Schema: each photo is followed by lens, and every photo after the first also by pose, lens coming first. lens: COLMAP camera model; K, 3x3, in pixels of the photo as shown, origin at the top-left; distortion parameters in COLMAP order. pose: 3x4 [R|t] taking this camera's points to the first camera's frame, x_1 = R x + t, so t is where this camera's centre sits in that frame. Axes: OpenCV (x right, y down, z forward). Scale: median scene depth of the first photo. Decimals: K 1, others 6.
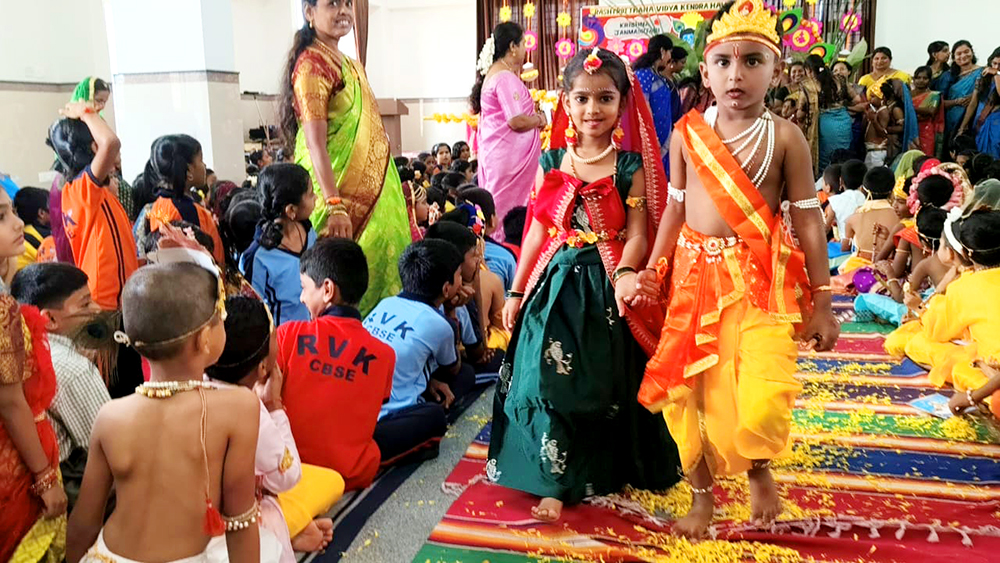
lens RADIAL K [[871.0, 0, 494.6], [0, 871.0, 289.3], [0, 0, 1]] dist [-0.013263, 0.044872]
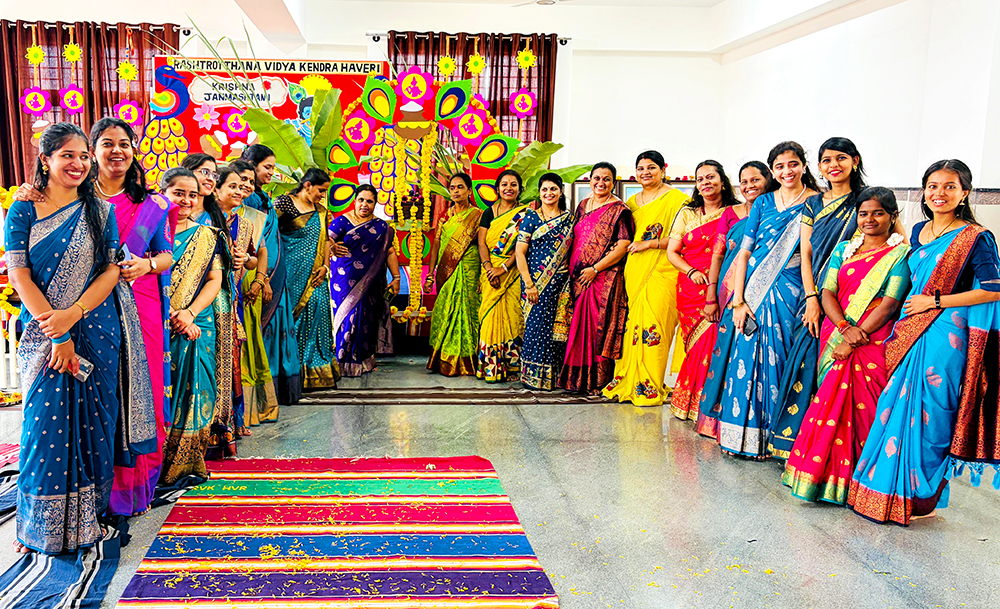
lens RADIAL K [[867.0, 0, 410.1], [0, 867.0, 313.3], [0, 0, 1]] dist [0.053879, -0.053994]
pose [[0.955836, -0.010595, 0.293708, 0.127278], [0.021350, 0.999213, -0.033435, -0.141017], [-0.293123, 0.038229, 0.955310, 0.437630]]
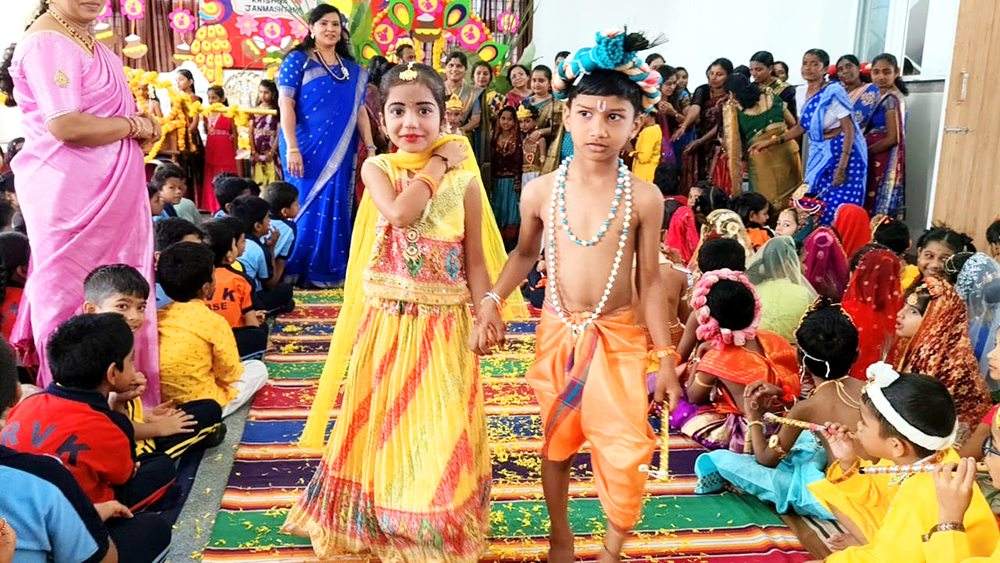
lens RADIAL K [[871.0, 0, 484.0], [0, 871.0, 284.0], [0, 0, 1]] dist [-0.013263, 0.044872]
pose [[0.916757, -0.020775, 0.398904, 0.016338], [0.018733, 0.999784, 0.009017, -0.053446], [-0.399006, -0.000794, 0.916948, 0.225441]]
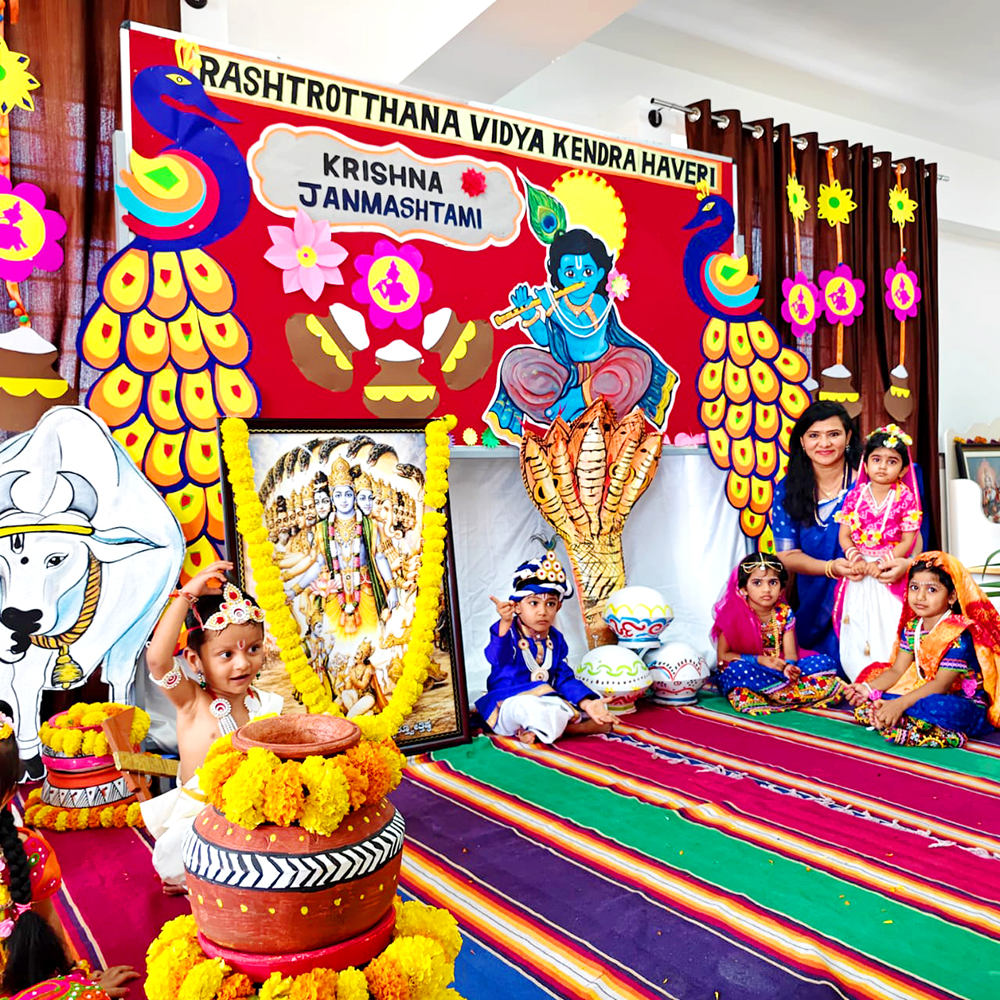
lens RADIAL K [[957.1, 0, 508.5], [0, 957.1, 487.3], [0, 0, 1]] dist [0.034091, 0.000000]
pose [[0.658601, 0.001278, 0.752491, -0.003047], [0.149101, 0.979950, -0.132162, -0.267231], [-0.737573, 0.199239, 0.645206, 1.180006]]
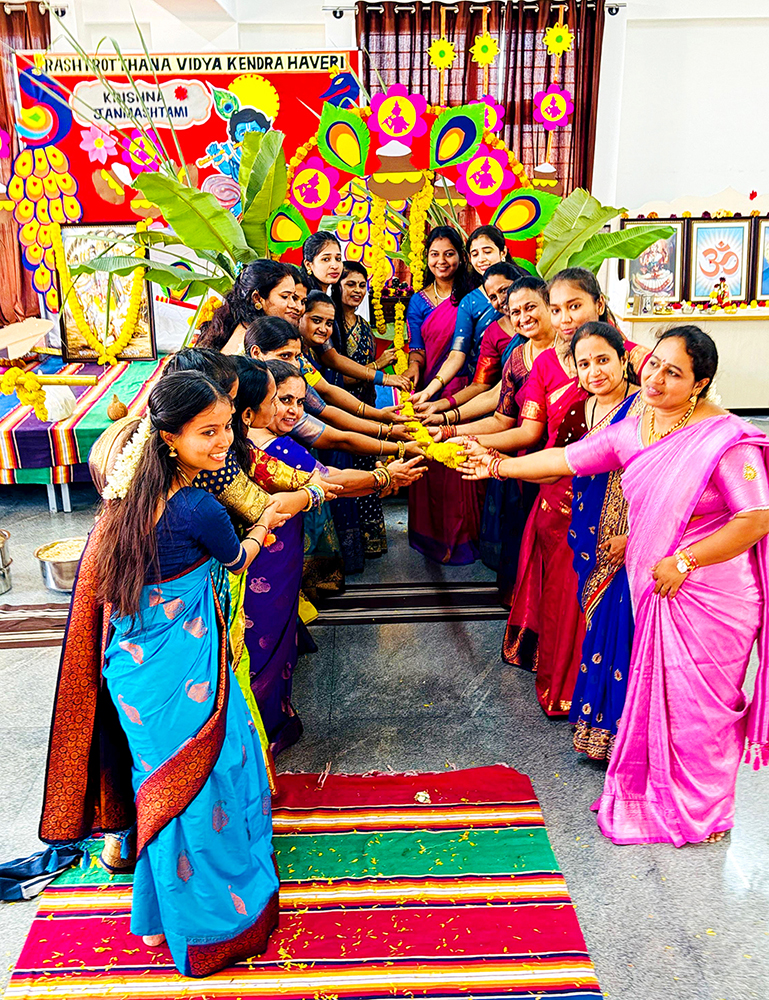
lens RADIAL K [[1014.7, 0, 373.6], [0, 1014.7, 522.3], [0, 0, 1]] dist [0.011323, 0.000000]
pose [[0.960420, -0.087155, 0.264569, 0.168468], [0.043742, 0.985197, 0.165754, -0.228765], [-0.275099, -0.147621, 0.950015, 0.569597]]
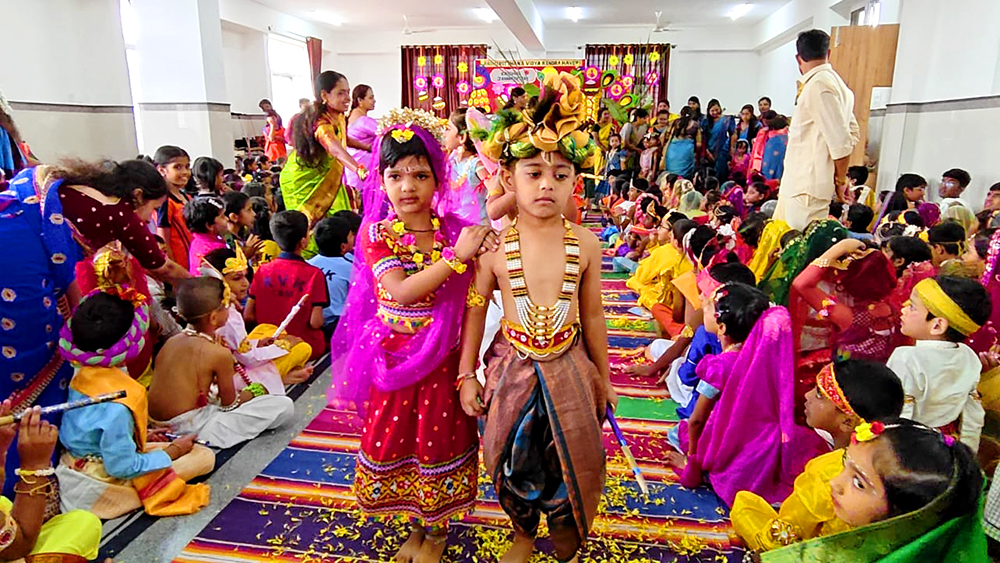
lens RADIAL K [[642.0, 0, 509.6], [0, 642.0, 281.2], [0, 0, 1]] dist [0.007043, -0.005787]
pose [[0.990749, -0.001964, 0.135689, 0.016999], [-0.003175, 0.999286, 0.037648, 0.003246], [-0.135666, -0.037731, 0.990036, -0.107035]]
